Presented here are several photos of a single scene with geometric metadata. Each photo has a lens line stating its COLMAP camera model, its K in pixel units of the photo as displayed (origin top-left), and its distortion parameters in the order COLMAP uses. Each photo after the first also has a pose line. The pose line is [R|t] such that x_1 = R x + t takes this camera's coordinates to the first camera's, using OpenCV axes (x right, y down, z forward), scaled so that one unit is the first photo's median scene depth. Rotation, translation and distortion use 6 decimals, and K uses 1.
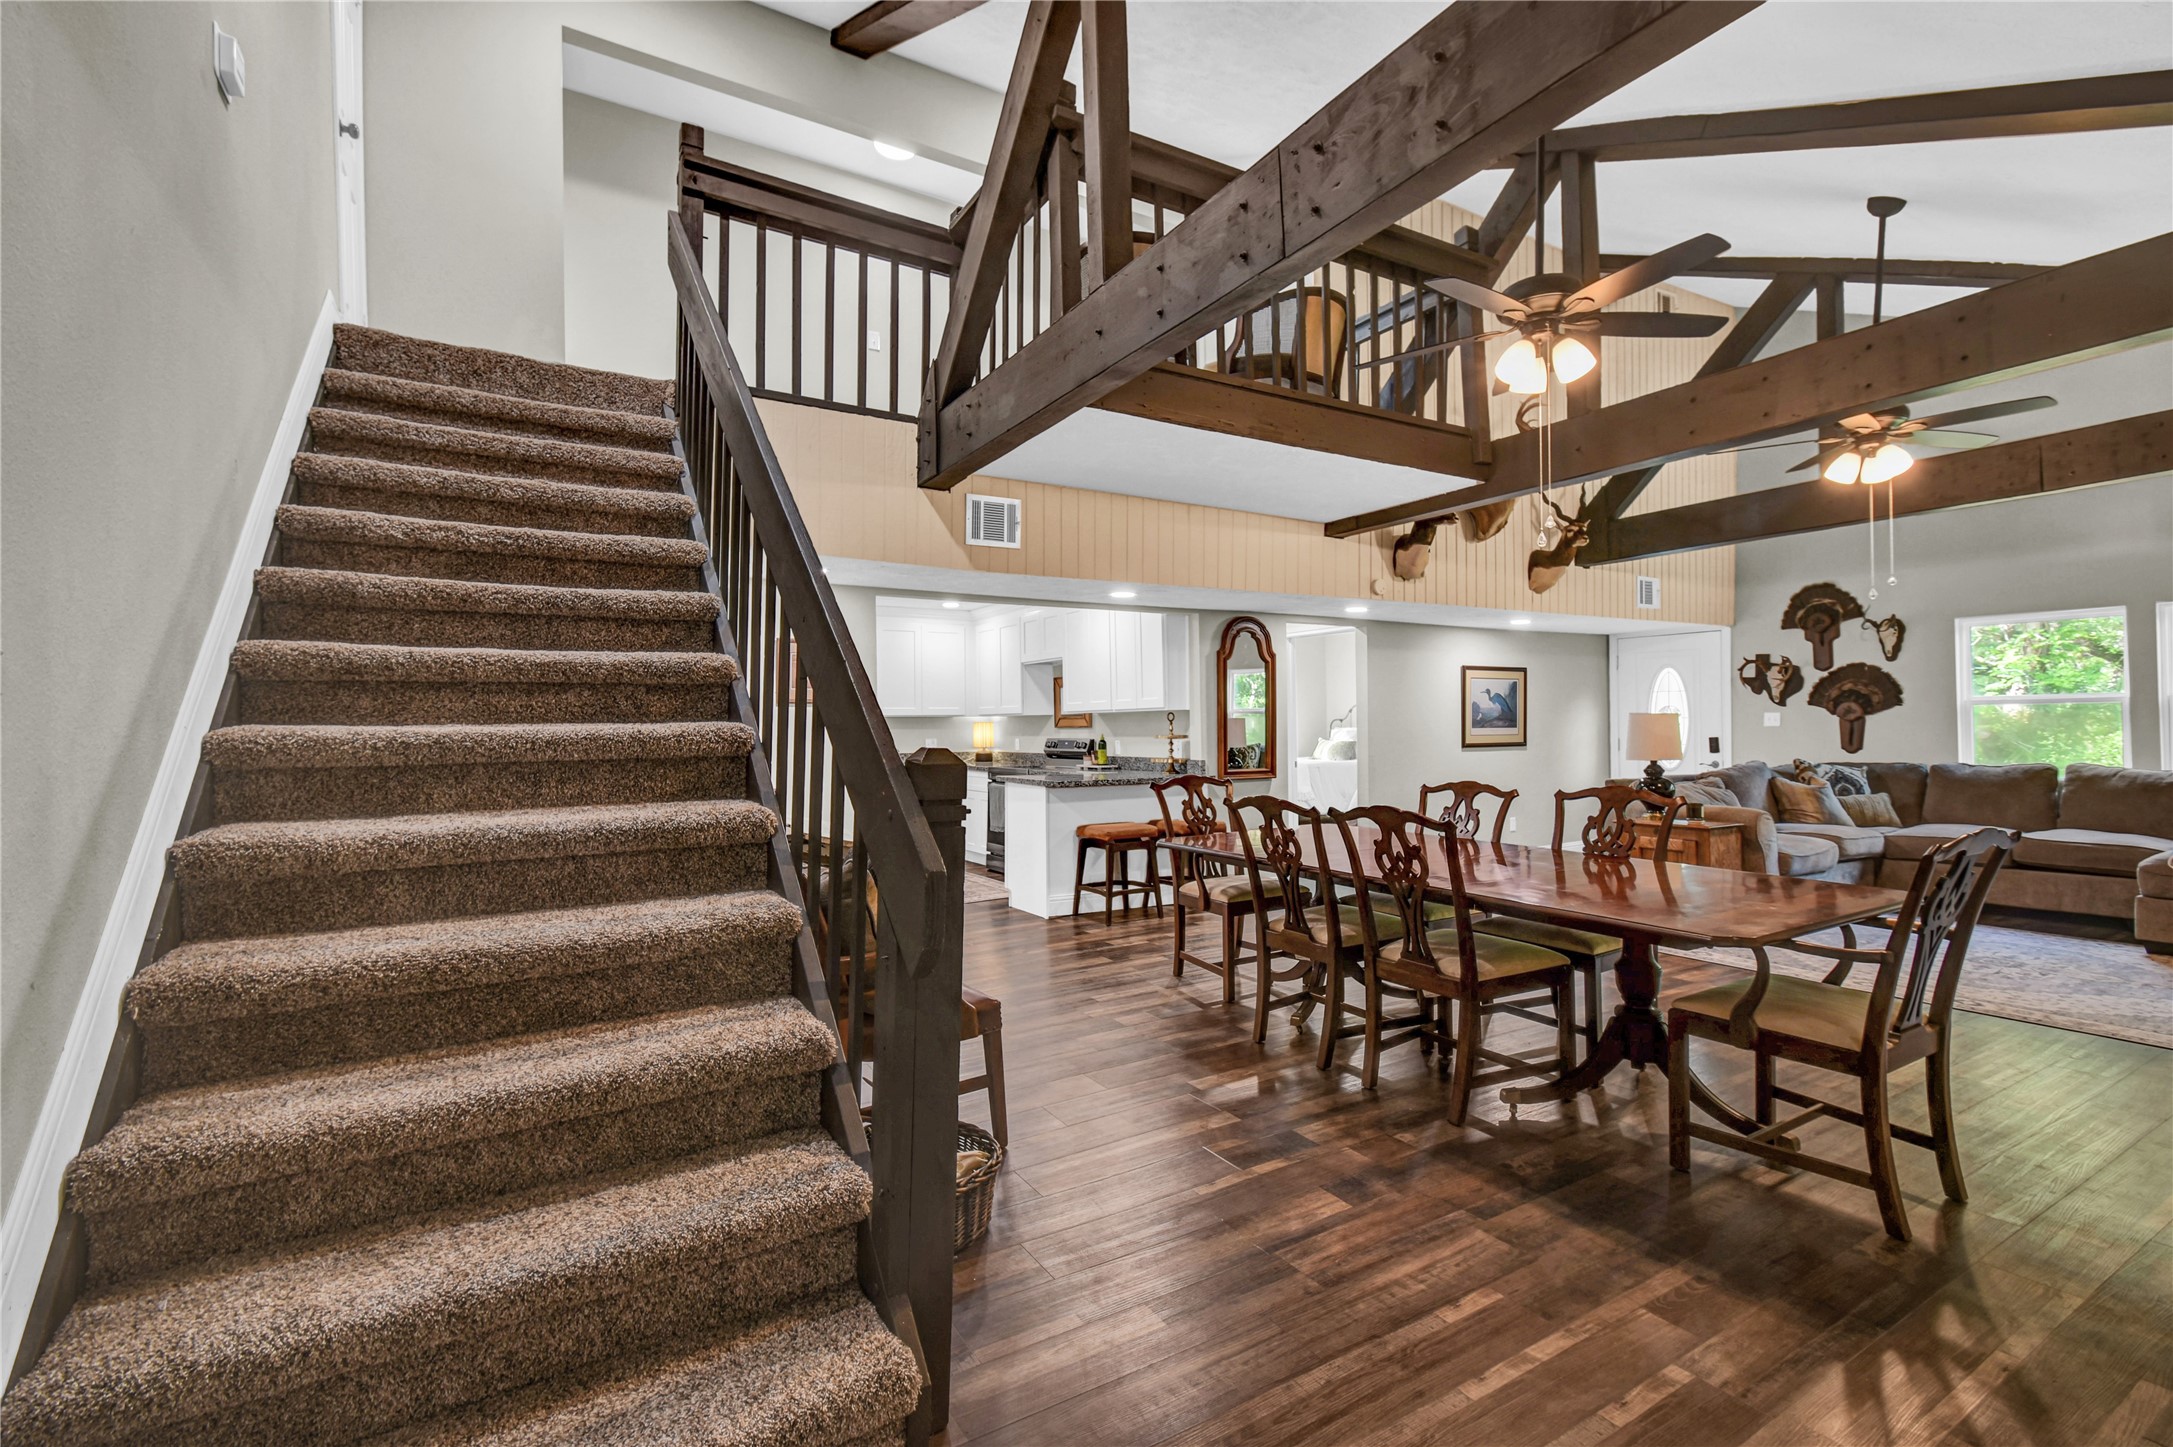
lens RADIAL K [[966.2, 0, 1092.9], [0, 966.2, 718.2], [0, 0, 1]] dist [0.016130, -0.007305]
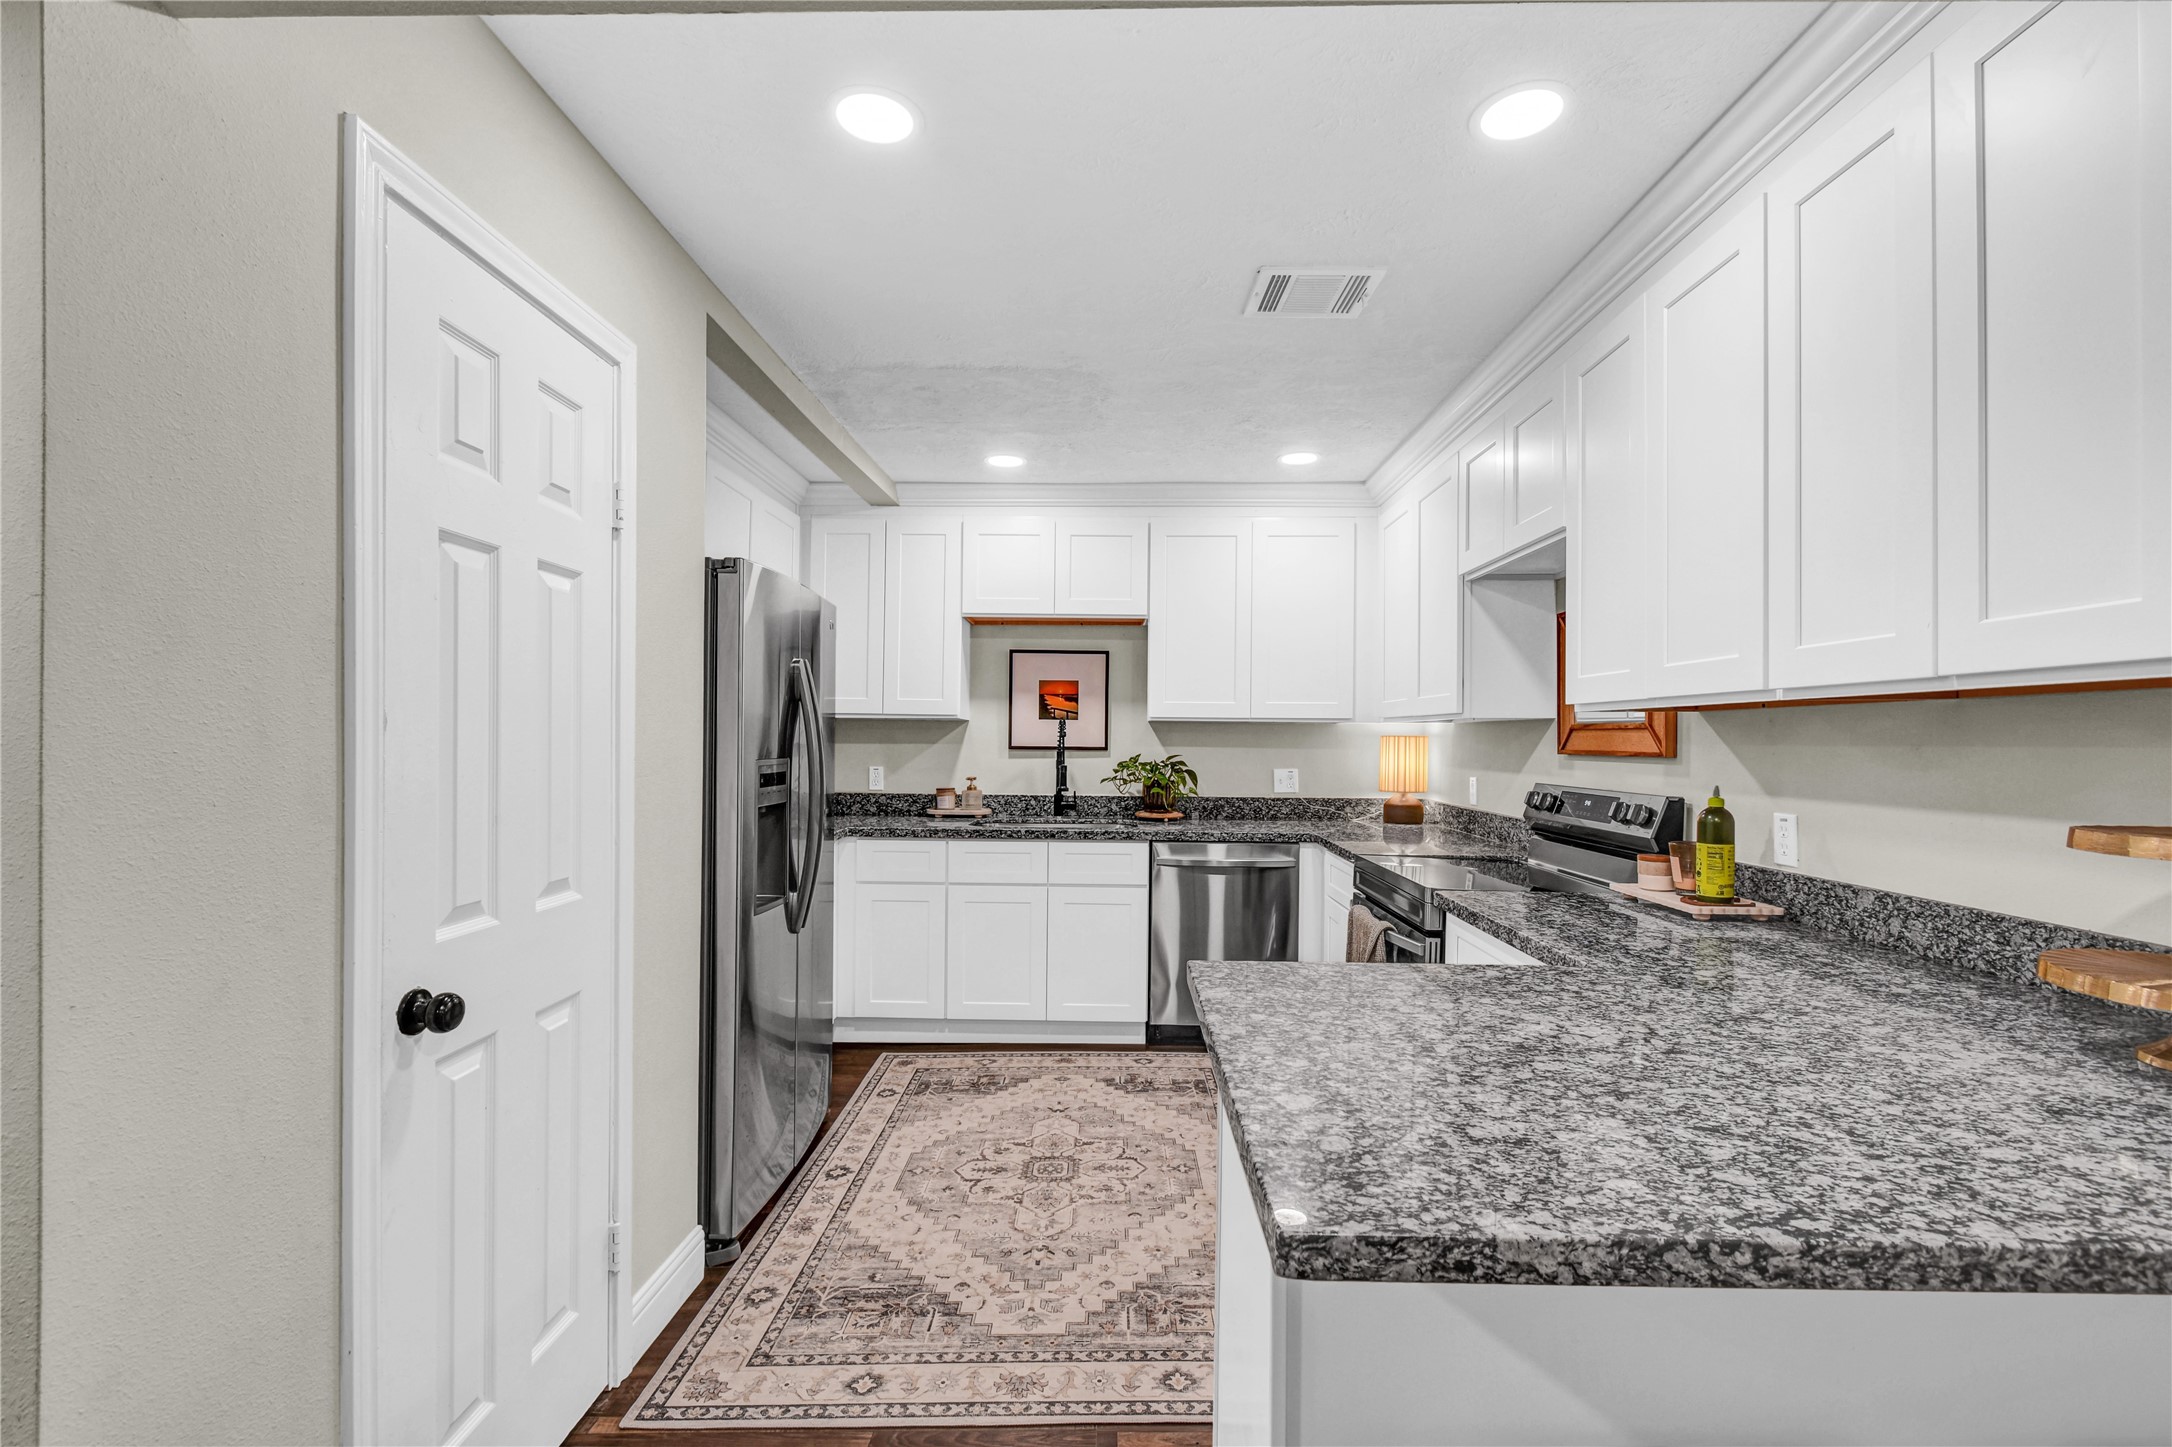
lens RADIAL K [[965.8, 0, 1108.7], [0, 965.8, 744.3], [0, 0, 1]] dist [0.016130, -0.007305]
pose [[0.843282, 0.018274, -0.537161, 0.012804], [-0.010514, 0.999791, 0.017506, 0.001871], [0.537369, -0.009115, 0.843298, 0.739342]]
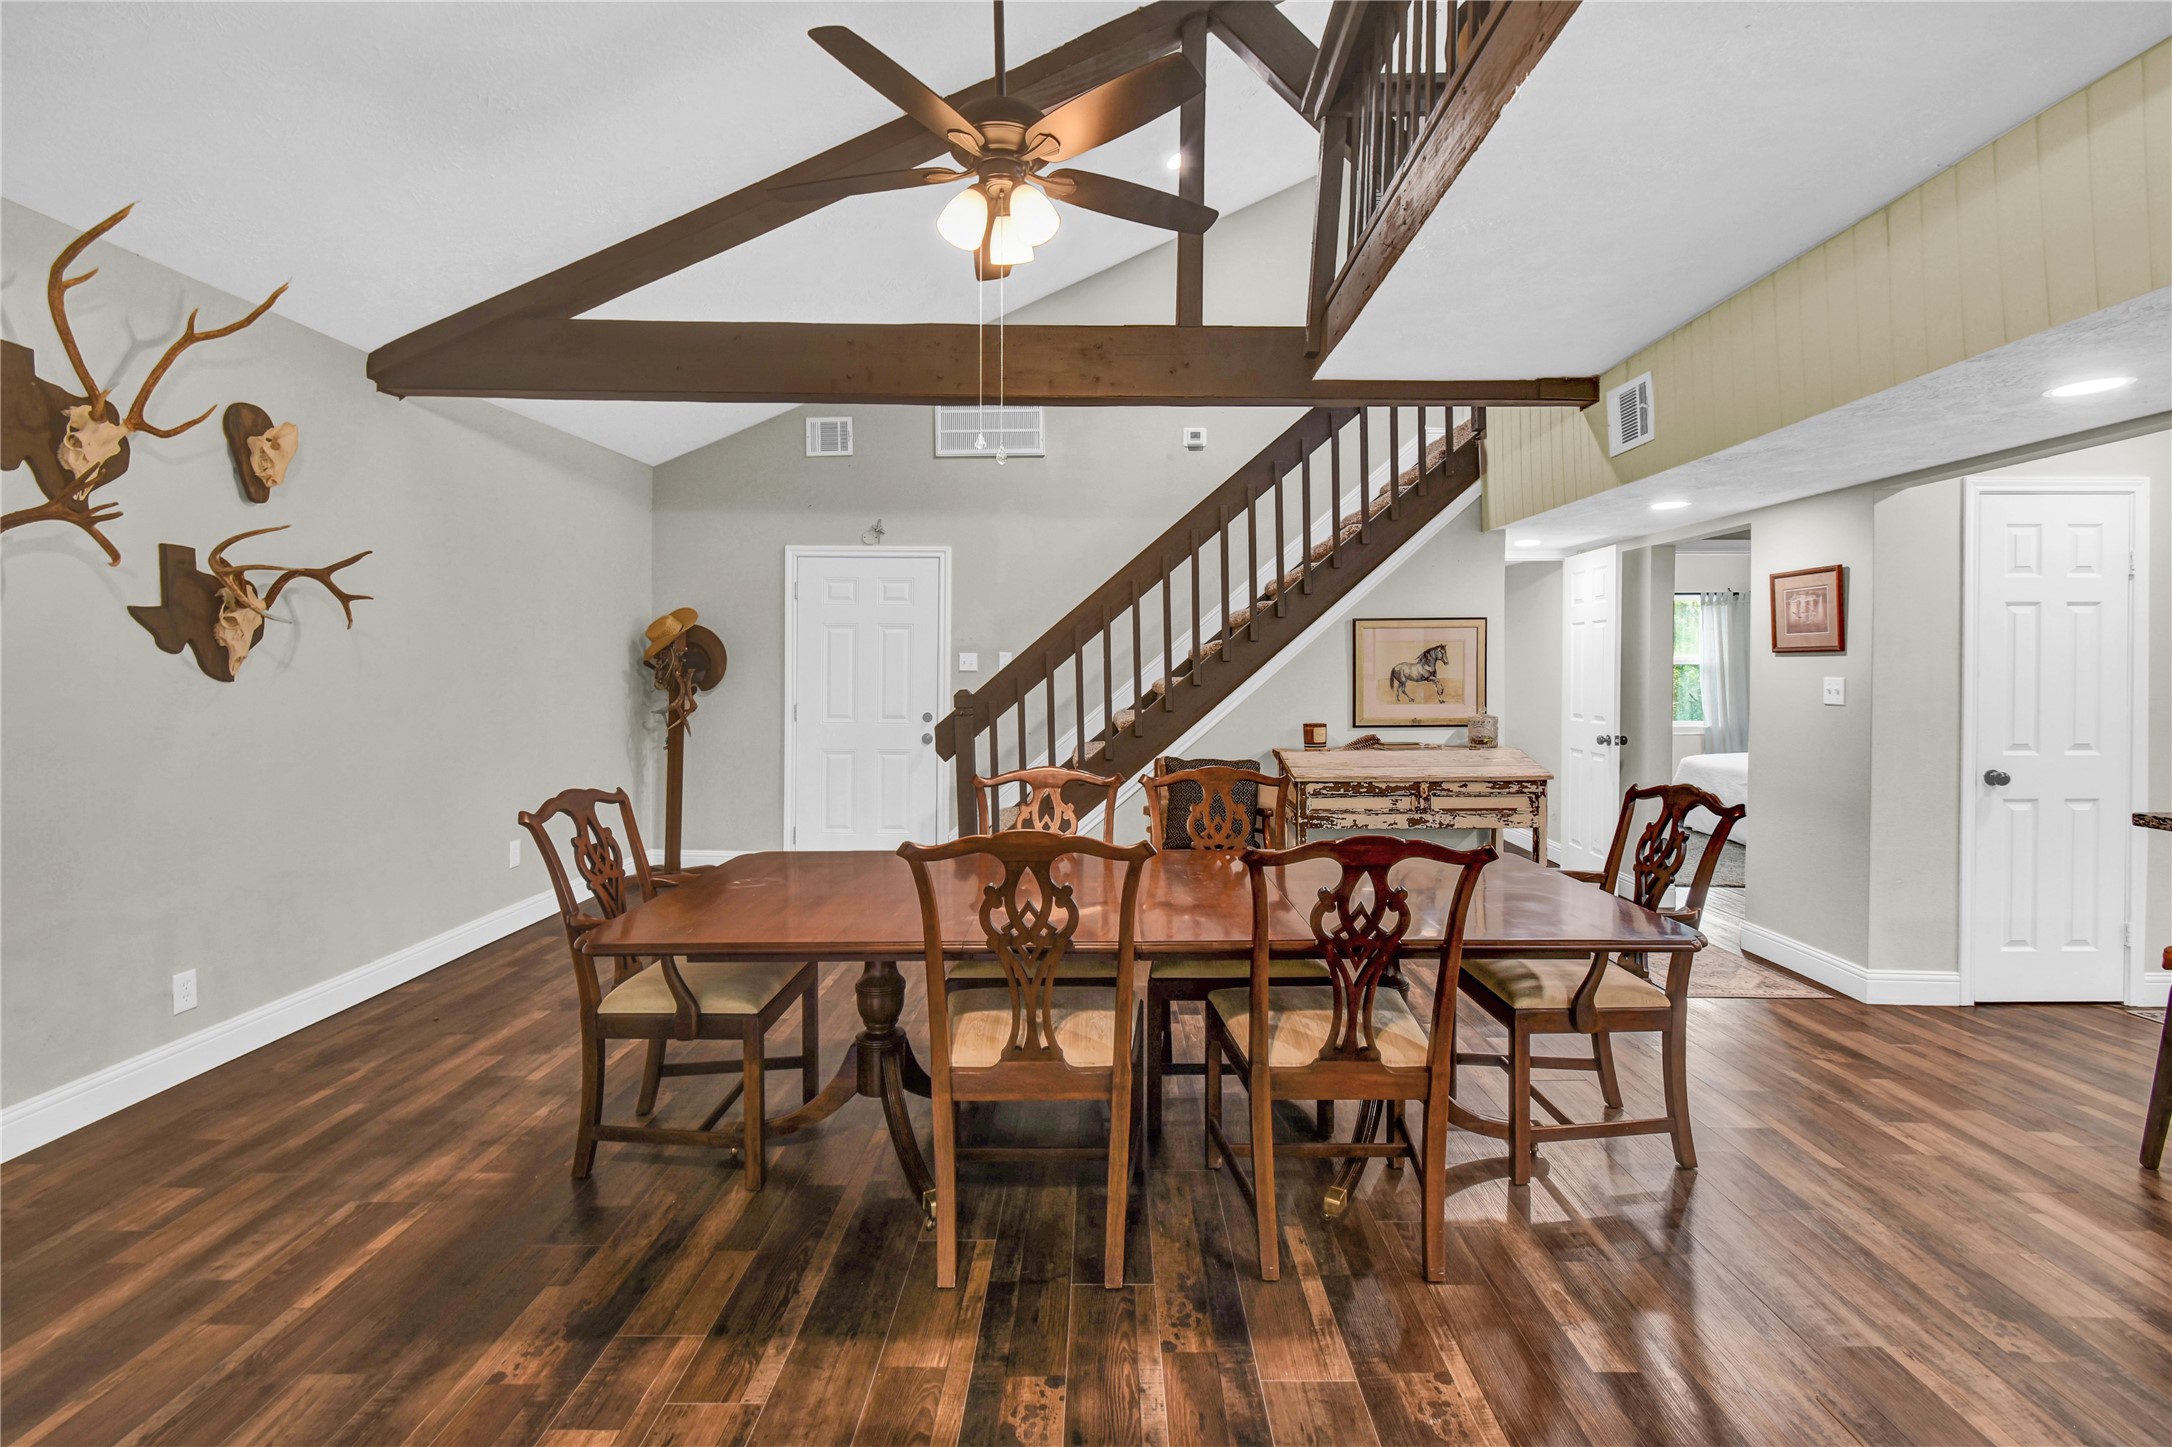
lens RADIAL K [[965.8, 0, 1098.2], [0, 965.8, 682.8], [0, 0, 1]] dist [0.016130, -0.007305]
pose [[-0.518907, 0.020924, -0.854574, 0.506081], [0.012902, 0.999778, 0.016645, -0.008259], [0.854733, -0.002388, -0.519062, 0.685051]]
